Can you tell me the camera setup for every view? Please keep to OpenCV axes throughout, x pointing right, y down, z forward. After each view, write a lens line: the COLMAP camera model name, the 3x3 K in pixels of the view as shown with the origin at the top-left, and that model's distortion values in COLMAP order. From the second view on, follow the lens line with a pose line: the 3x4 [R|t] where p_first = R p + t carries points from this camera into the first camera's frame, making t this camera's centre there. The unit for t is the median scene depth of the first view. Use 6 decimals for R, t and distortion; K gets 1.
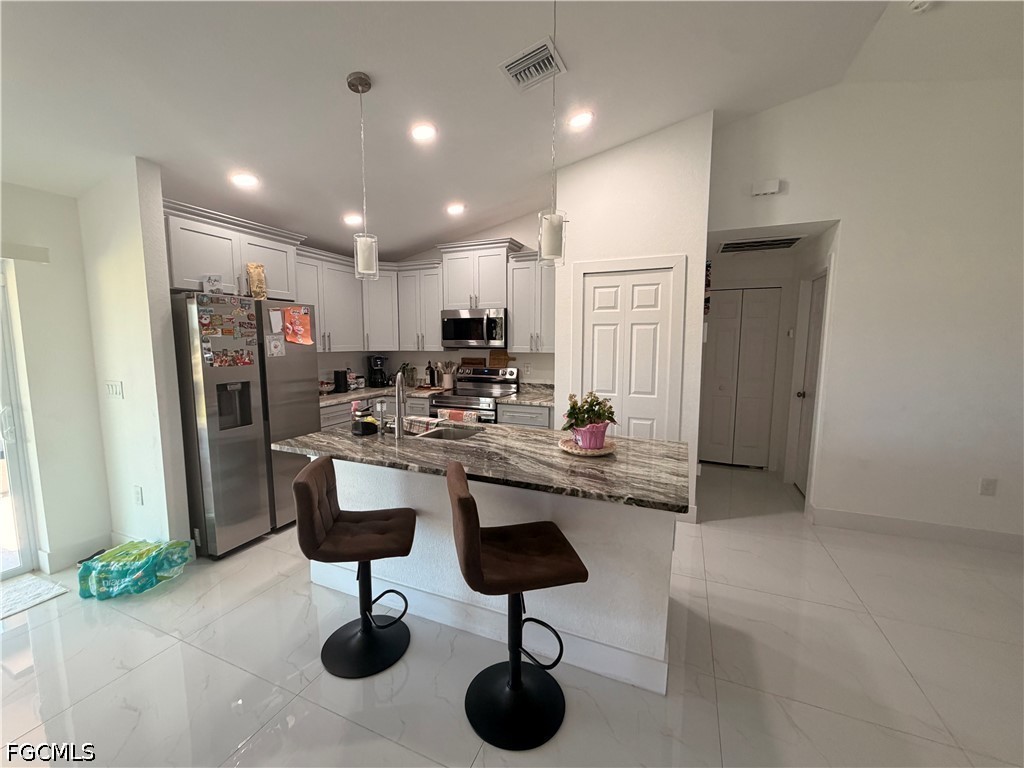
lens RADIAL K [[408.3, 0, 506.0], [0, 408.3, 383.2], [0, 0, 1]] dist [-0.000525, 0.000447]
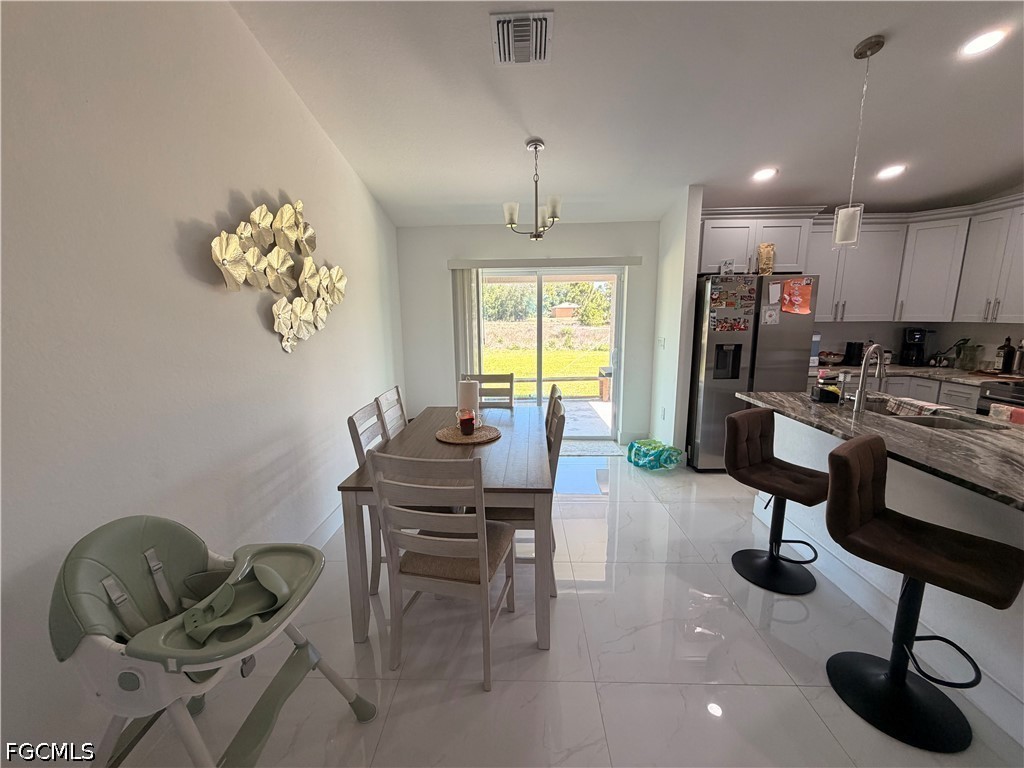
lens RADIAL K [[408.3, 0, 507.7], [0, 408.3, 382.8], [0, 0, 1]] dist [-0.000525, 0.000447]
pose [[0.370011, 0.155889, -0.915855, 0.266974], [-0.087187, 0.987297, 0.132825, 0.008877], [0.924927, 0.030704, 0.378902, -0.122443]]
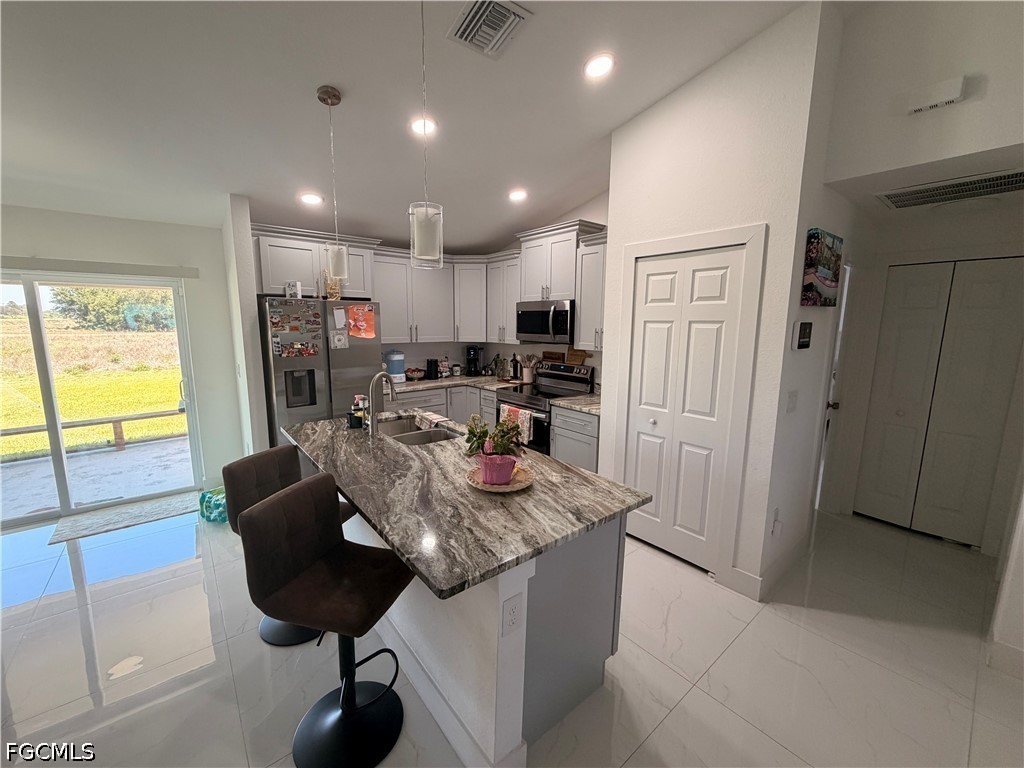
lens RADIAL K [[408.3, 0, 506.8], [0, 408.3, 384.1], [0, 0, 1]] dist [-0.000525, 0.000447]
pose [[0.887479, 0.077689, -0.454252, 0.440141], [-0.056283, 0.996581, 0.060481, -0.068355], [0.457398, -0.028109, 0.888818, 0.198651]]
